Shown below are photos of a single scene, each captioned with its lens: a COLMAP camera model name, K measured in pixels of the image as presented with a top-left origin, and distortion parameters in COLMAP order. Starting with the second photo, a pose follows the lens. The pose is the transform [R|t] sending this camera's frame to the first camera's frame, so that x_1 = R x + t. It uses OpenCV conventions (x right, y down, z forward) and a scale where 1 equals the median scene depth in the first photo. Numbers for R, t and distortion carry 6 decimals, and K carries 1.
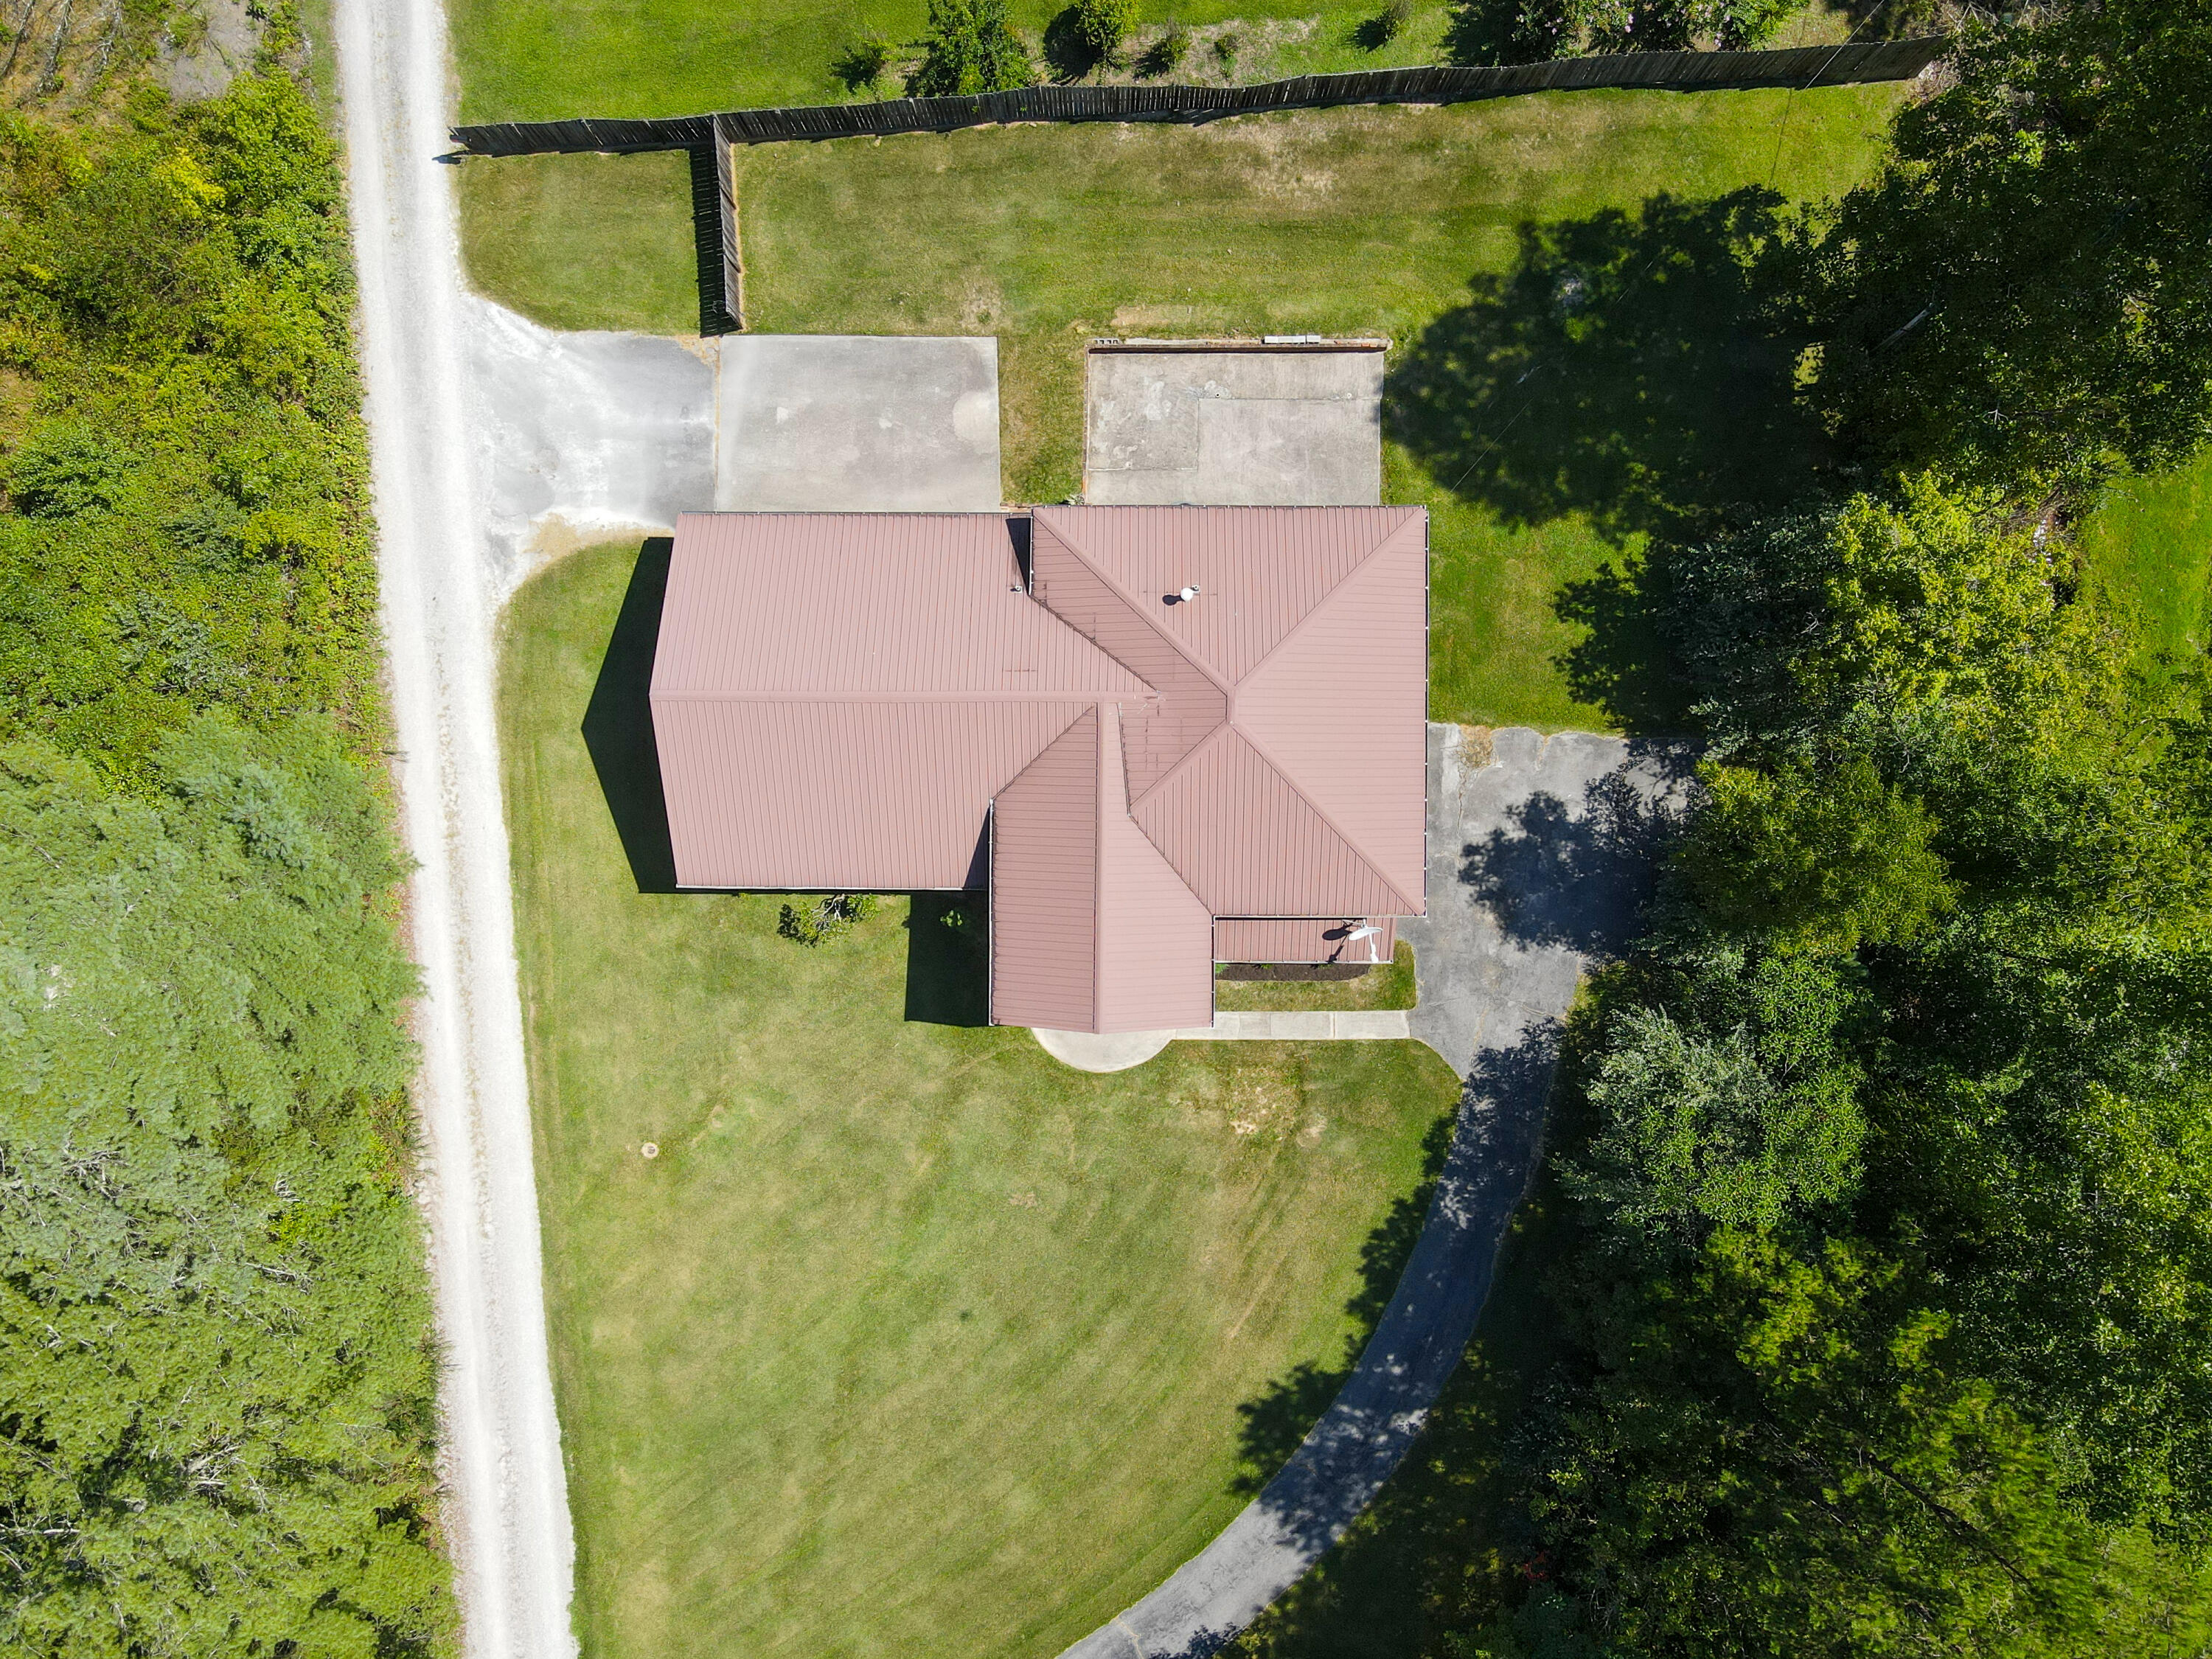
lens RADIAL K [[1634.7, 0, 1103.9], [0, 1634.7, 824.3], [0, 0, 1]] dist [-0.032920, 0.088547]
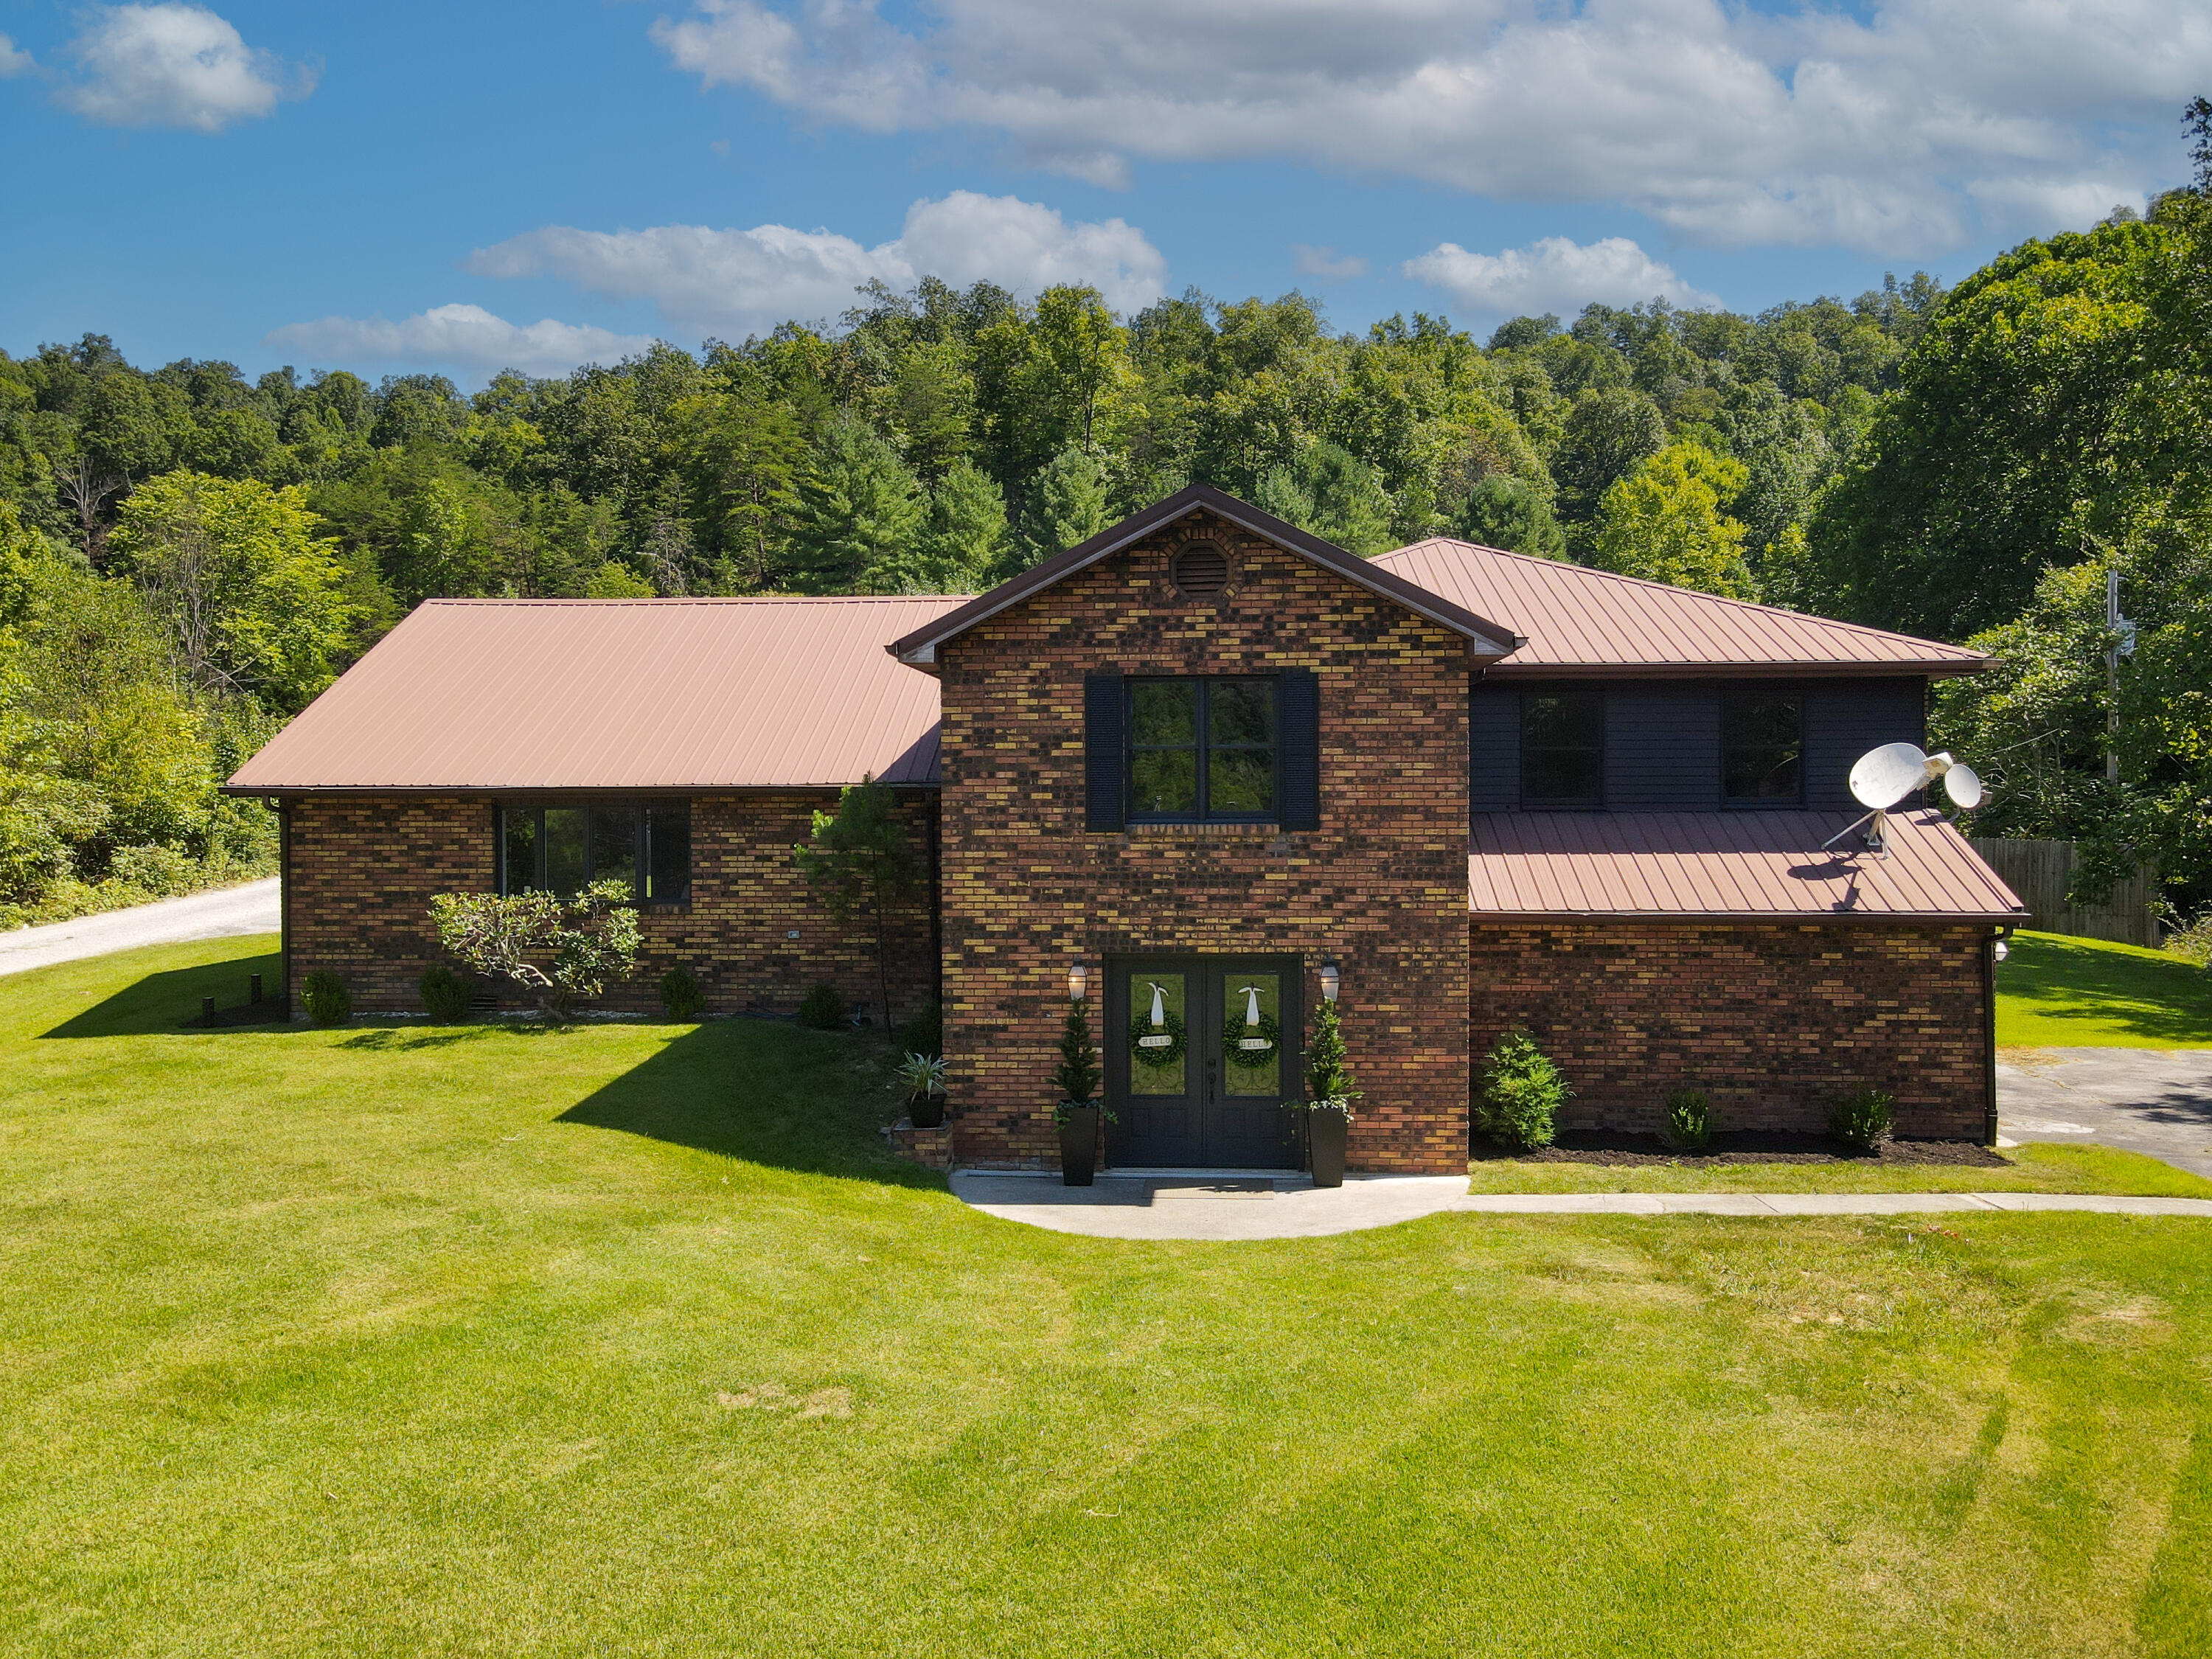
lens RADIAL K [[1638.0, 0, 1111.6], [0, 1638.0, 819.0], [0, 0, 1]] dist [-0.016366, 0.059218]
pose [[0.998496, 0.008121, -0.054213, -0.000490], [-0.054259, 0.005490, -0.998512, 0.424799], [-0.007811, 0.999952, 0.005922, 0.931419]]
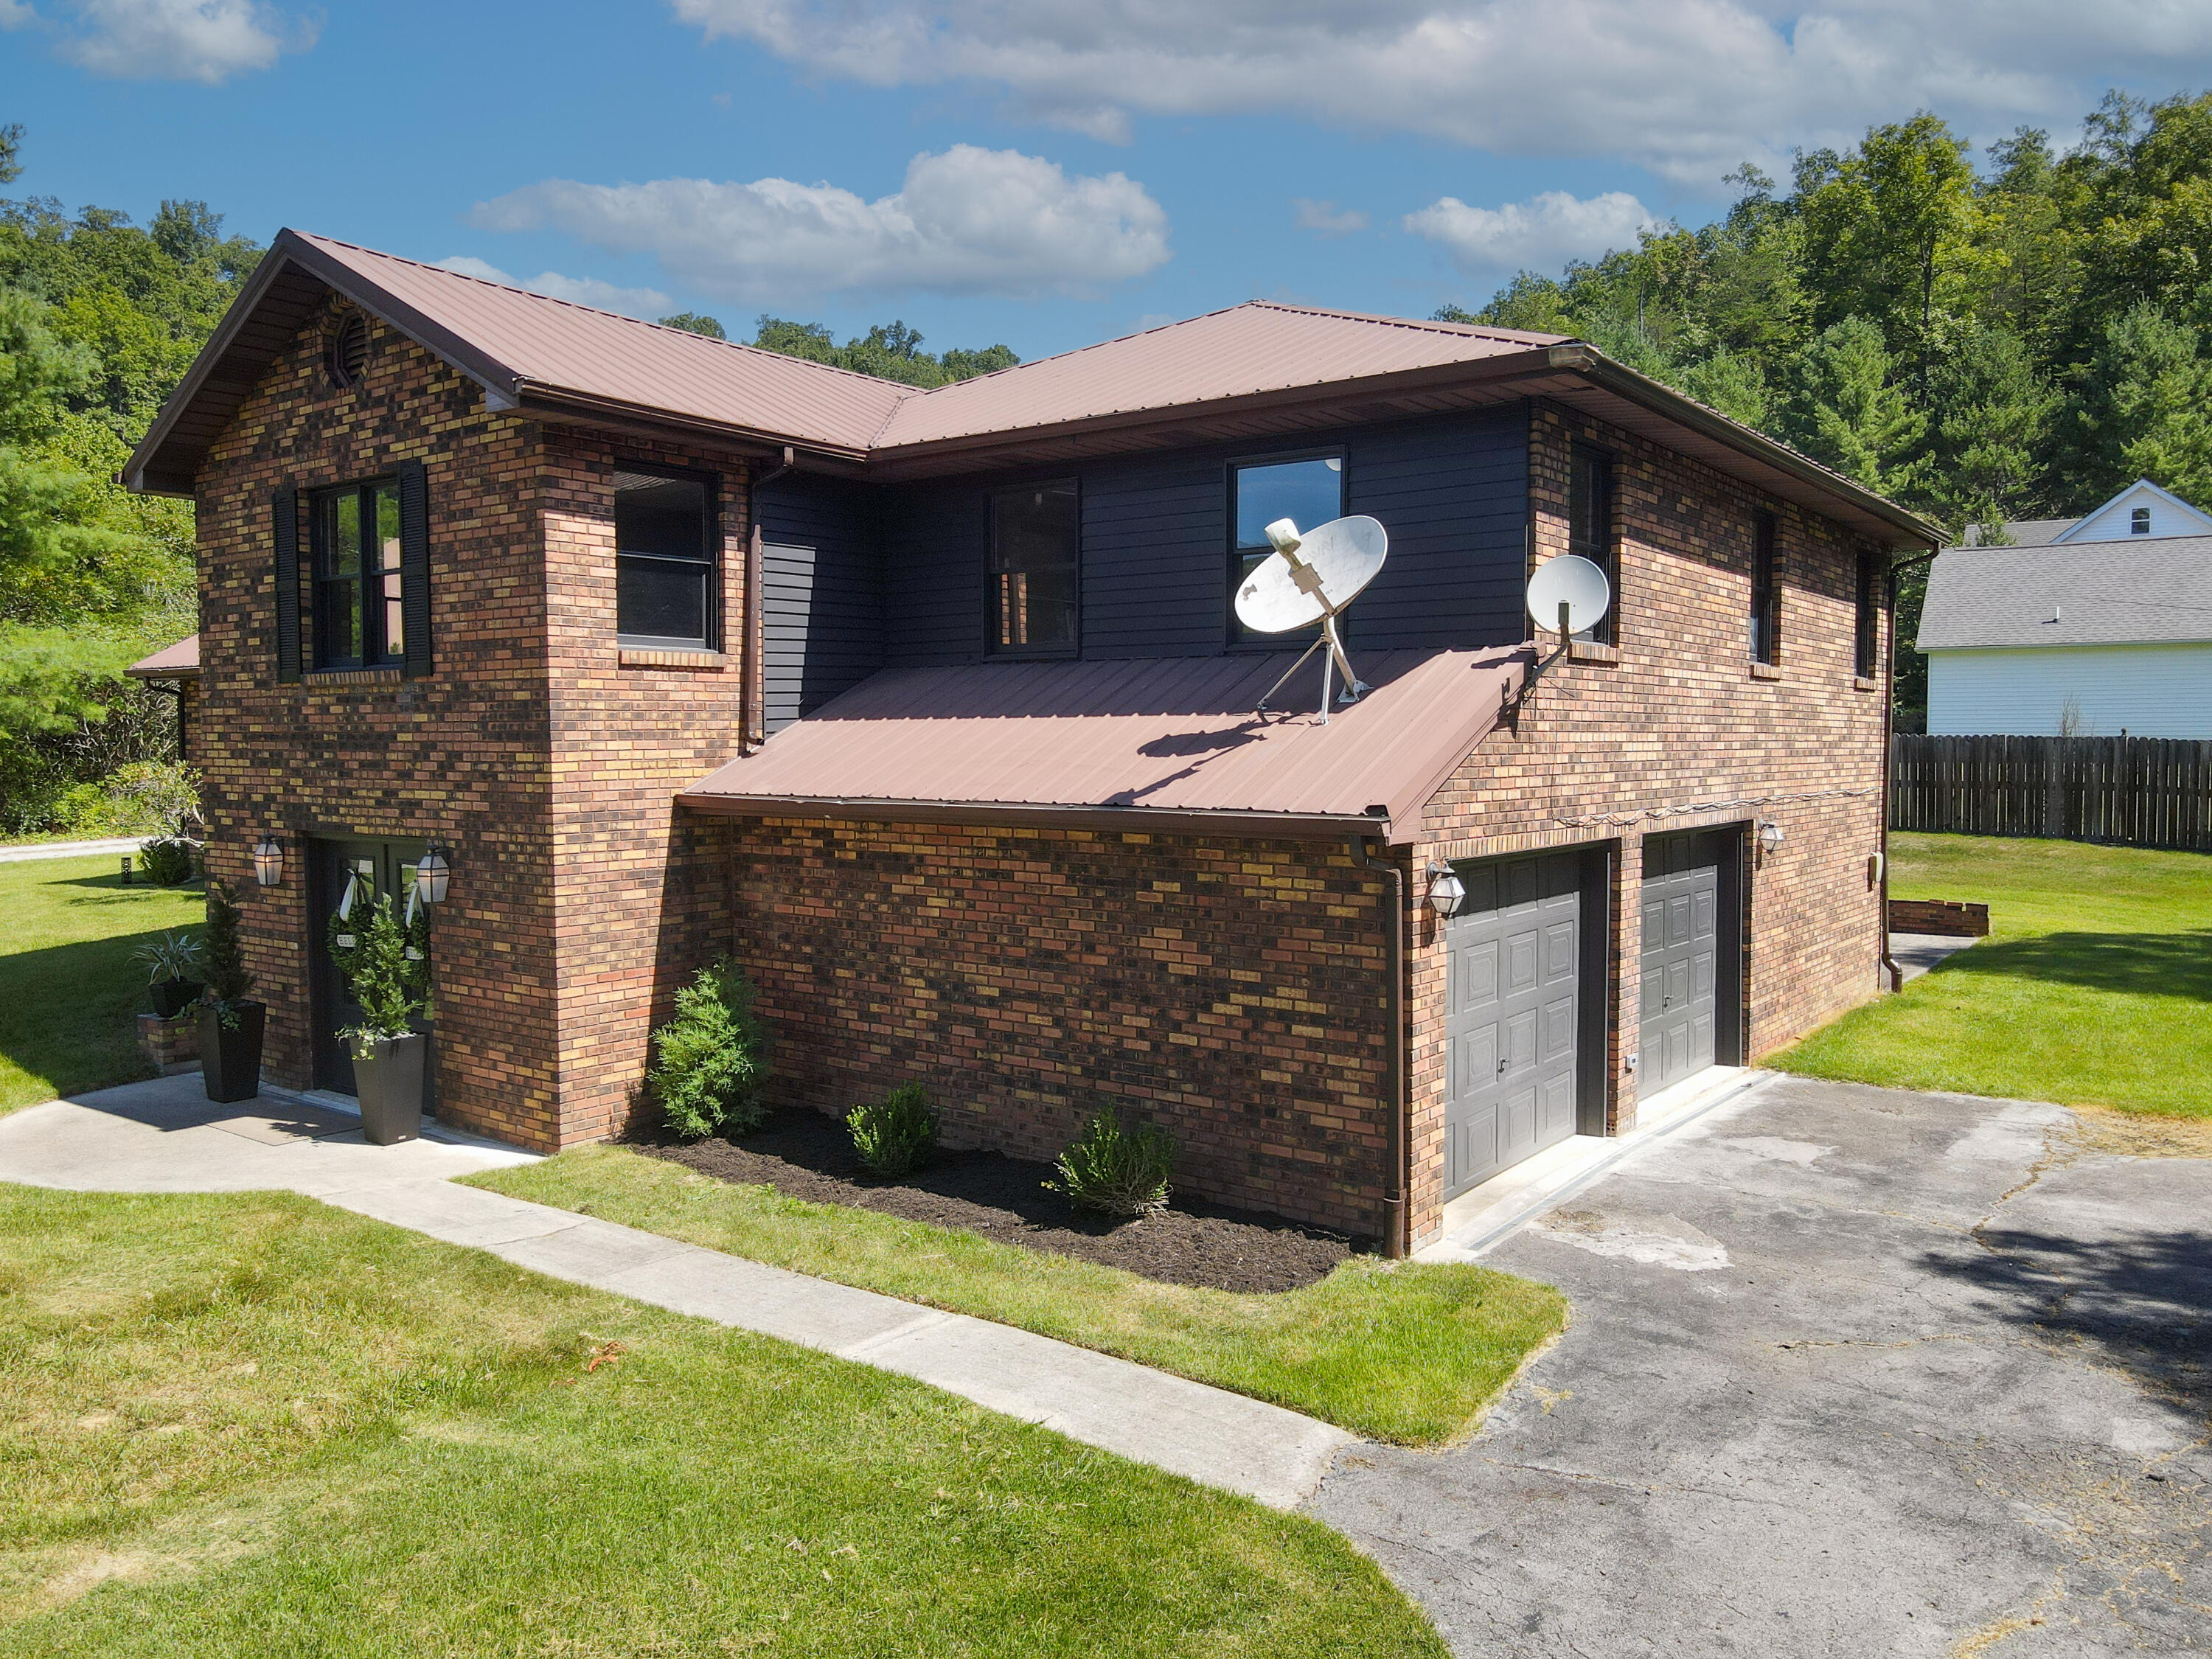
lens RADIAL K [[1634.7, 0, 1103.9], [0, 1634.7, 824.3], [0, 0, 1]] dist [-0.032920, 0.088547]
pose [[0.801518, 0.041476, -0.596530, 0.247694], [-0.597749, 0.028425, -0.801179, 0.235399], [-0.016273, 0.998735, 0.047575, 0.944193]]
